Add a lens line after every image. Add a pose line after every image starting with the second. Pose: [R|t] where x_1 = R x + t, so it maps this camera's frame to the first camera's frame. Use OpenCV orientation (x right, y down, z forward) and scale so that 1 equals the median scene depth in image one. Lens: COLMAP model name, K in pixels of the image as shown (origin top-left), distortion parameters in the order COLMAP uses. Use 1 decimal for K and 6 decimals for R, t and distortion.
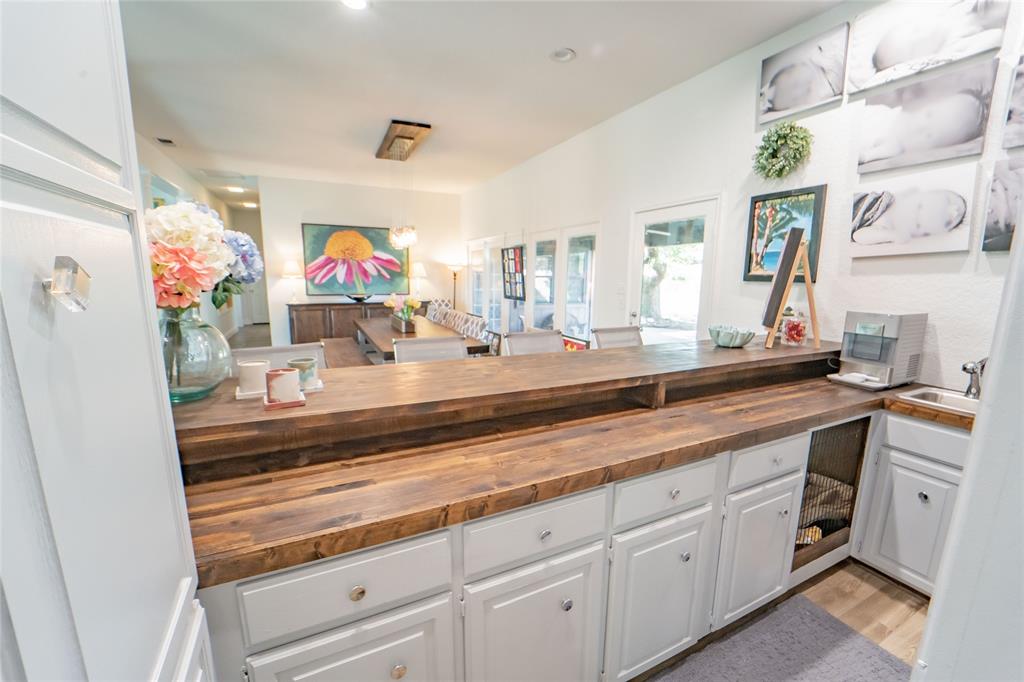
lens RADIAL K [[419.2, 0, 512.0], [0, 419.2, 341.0], [0, 0, 1]] dist [-0.021124, -0.000059]
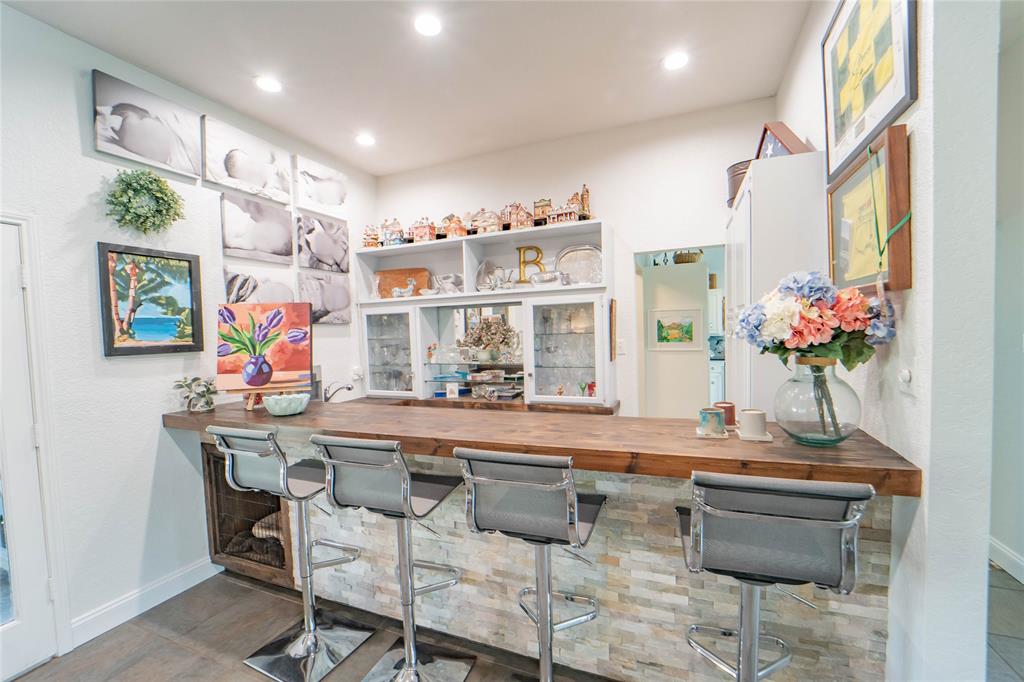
lens RADIAL K [[460.4, 0, 512.0], [0, 460.4, 341.0], [0, 0, 1]] dist [-0.026241, 0.000696]
pose [[-0.674639, -0.007037, 0.738115, -0.530155], [0.137374, 0.981288, 0.134915, -0.195095], [-0.725252, 0.192417, -0.661048, 1.092666]]
